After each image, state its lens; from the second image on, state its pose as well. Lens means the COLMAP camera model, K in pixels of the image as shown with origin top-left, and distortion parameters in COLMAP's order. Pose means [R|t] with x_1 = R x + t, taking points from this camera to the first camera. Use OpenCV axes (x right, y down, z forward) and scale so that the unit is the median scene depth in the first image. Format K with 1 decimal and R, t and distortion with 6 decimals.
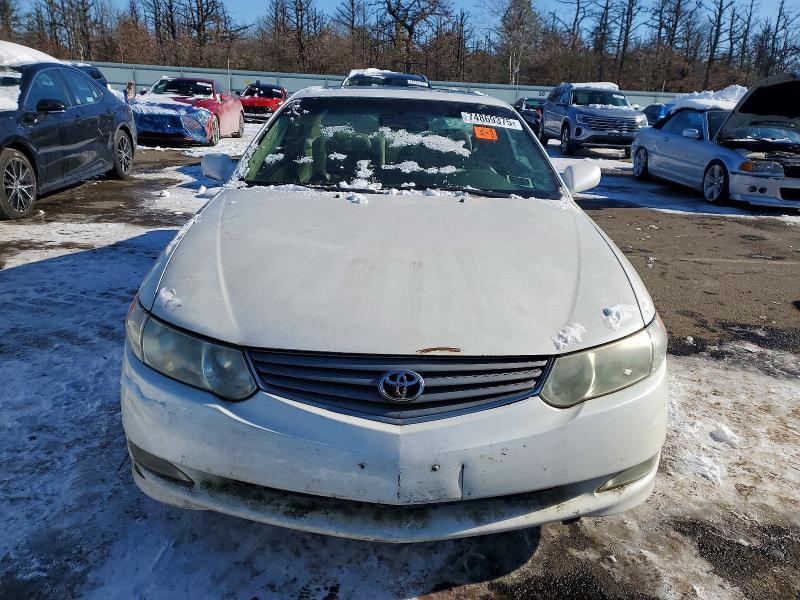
lens RADIAL K [[626.0, 0, 404.9], [0, 626.0, 299.8], [0, 0, 1]] dist [0.013119, 0.011712]
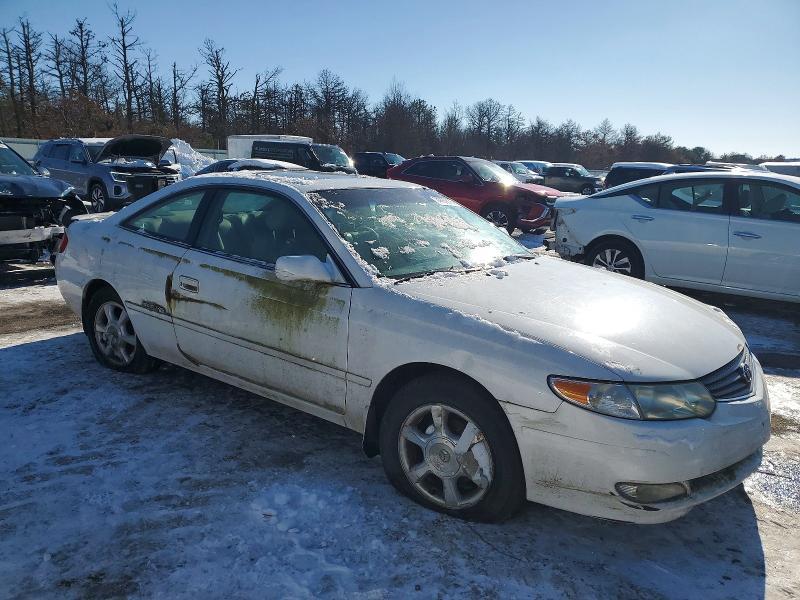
lens RADIAL K [[626.0, 0, 404.9], [0, 626.0, 299.8], [0, 0, 1]] dist [0.013119, 0.011712]
pose [[0.643480, -0.193359, 0.740638, -1.105119], [0.244592, 0.968783, 0.040415, -0.205621], [-0.725333, 0.155148, 0.670687, 0.323564]]
